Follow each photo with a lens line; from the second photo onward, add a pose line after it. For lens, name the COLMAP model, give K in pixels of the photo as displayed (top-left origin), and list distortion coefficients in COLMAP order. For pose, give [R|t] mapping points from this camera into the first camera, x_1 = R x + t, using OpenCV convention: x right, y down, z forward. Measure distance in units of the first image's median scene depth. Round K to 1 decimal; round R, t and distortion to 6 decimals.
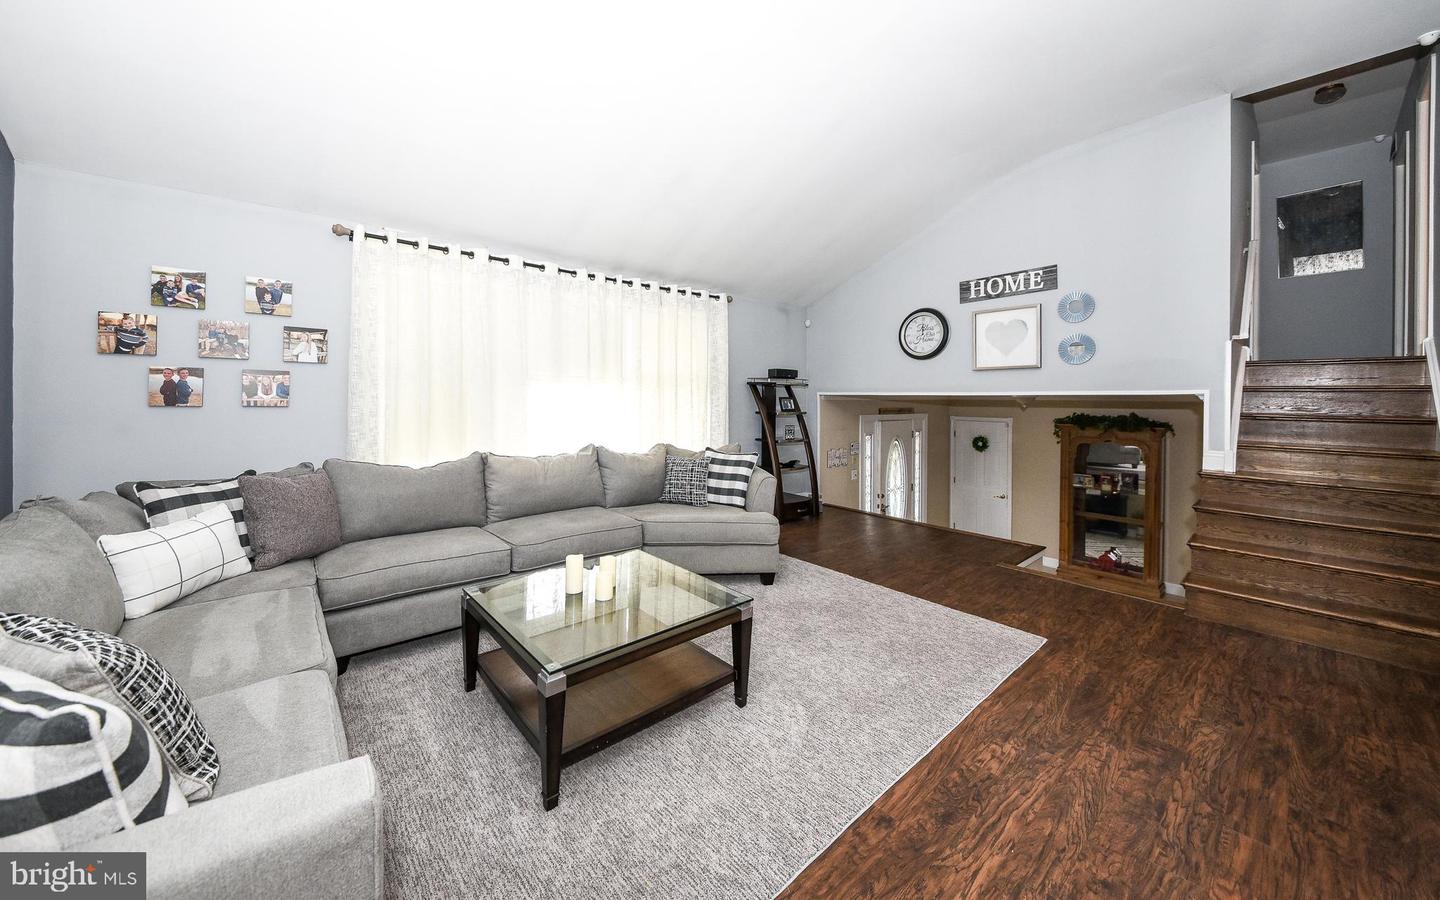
lens RADIAL K [[513.2, 0, 697.2], [0, 513.2, 403.2], [0, 0, 1]] dist [0.000748, -0.000093]
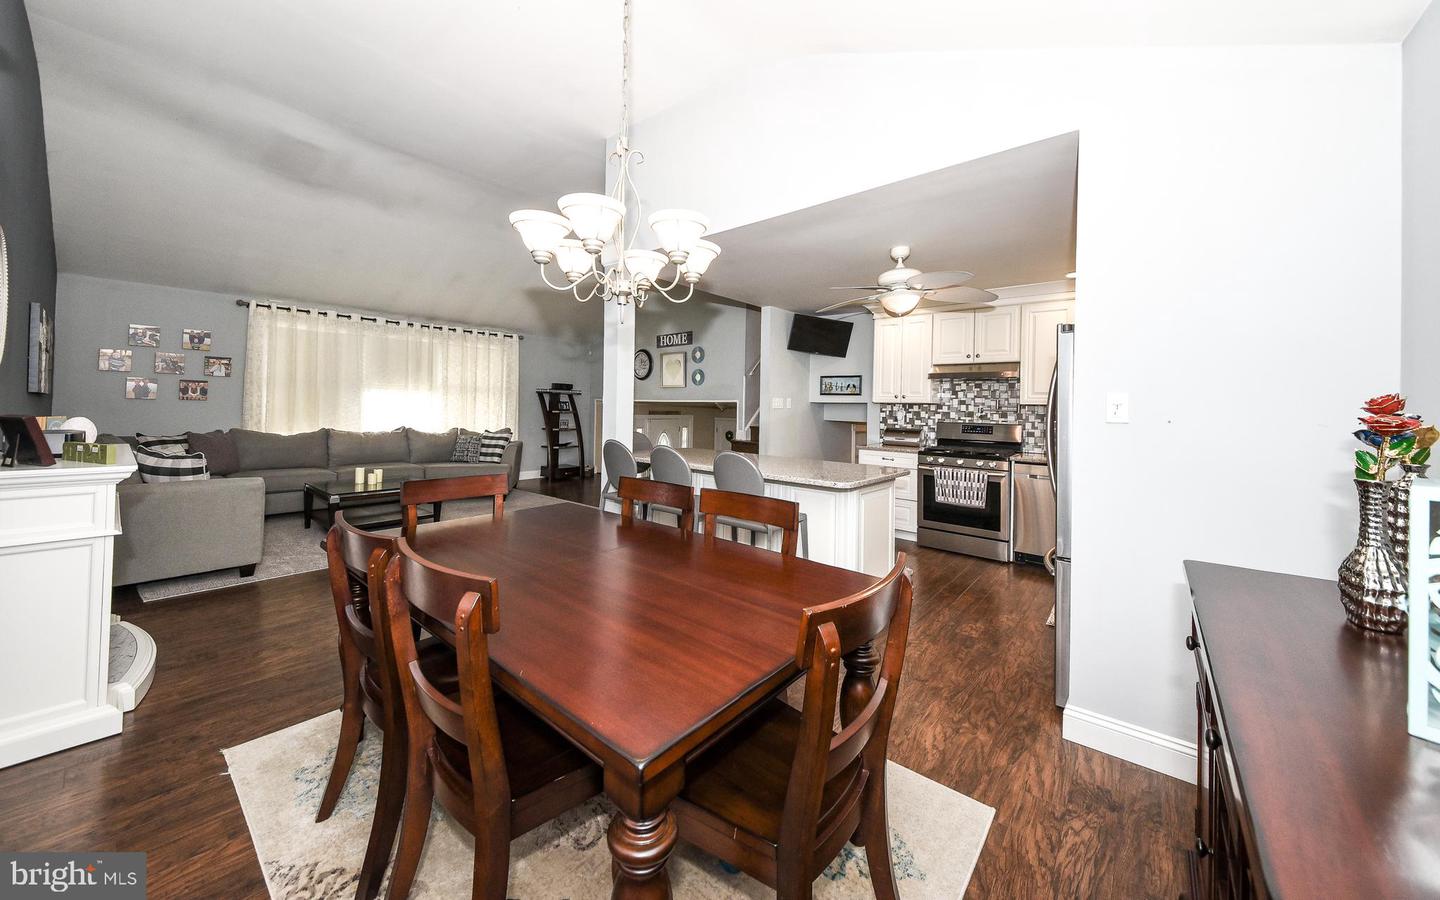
lens RADIAL K [[507.8, 0, 727.7], [0, 507.8, 404.0], [0, 0, 1]] dist [-0.018900, 0.000034]
pose [[0.979536, 0.013370, 0.200826, 0.464484], [-0.010093, 0.999799, -0.017331, 0.022545], [-0.201017, 0.014949, 0.979474, -0.773875]]
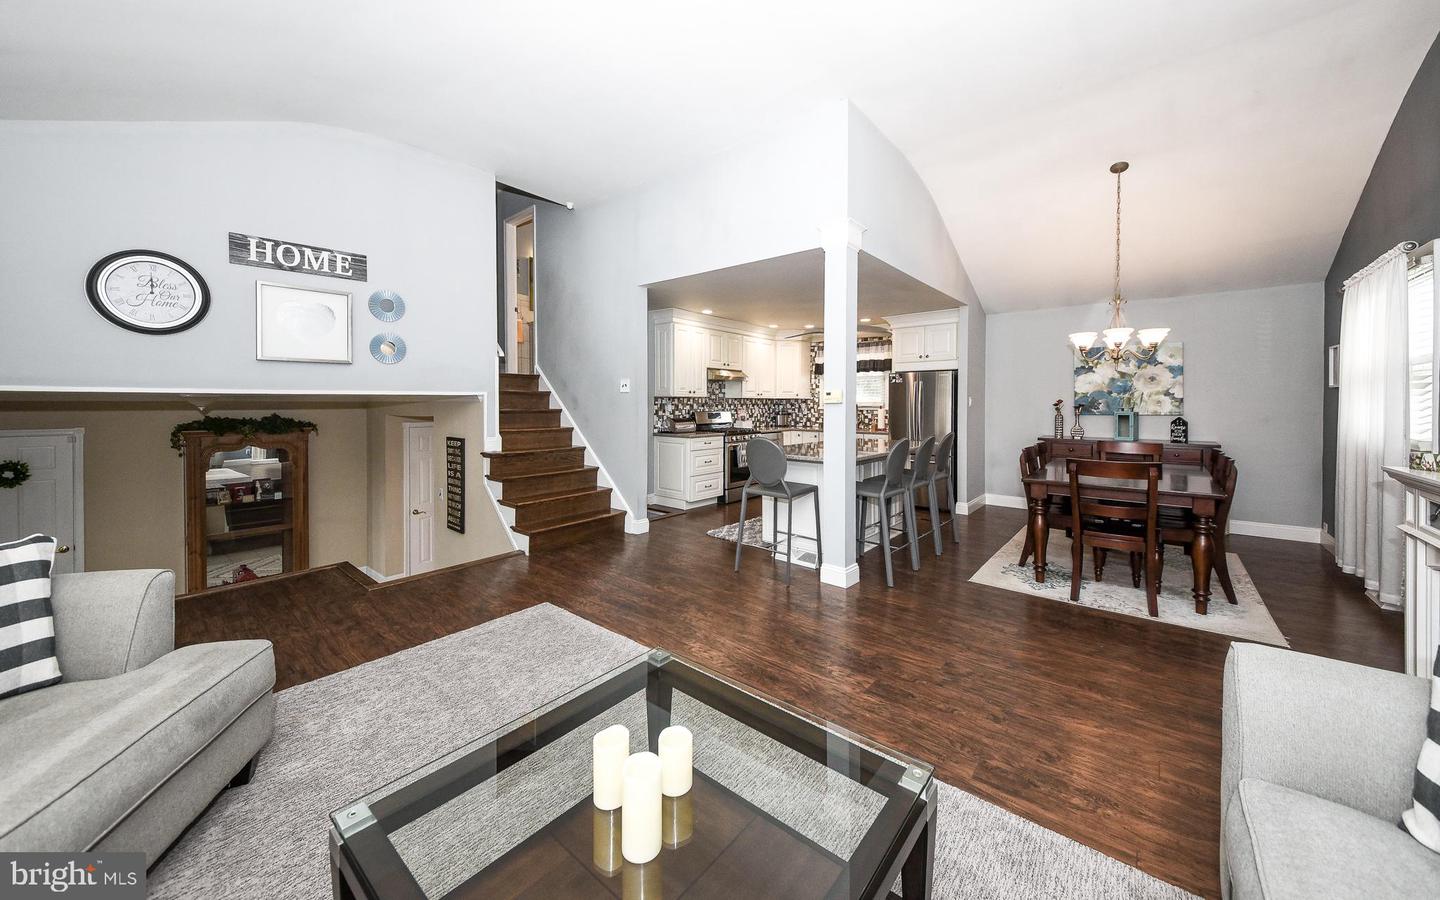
lens RADIAL K [[506.0, 0, 729.5], [0, 506.0, 407.5], [0, 0, 1]] dist [-0.012806, -0.000028]
pose [[-0.212290, -0.015882, 0.977078, -0.345144], [0.011060, 0.999765, 0.018654, -0.001404], [-0.977144, 0.014766, -0.212064, 0.545641]]
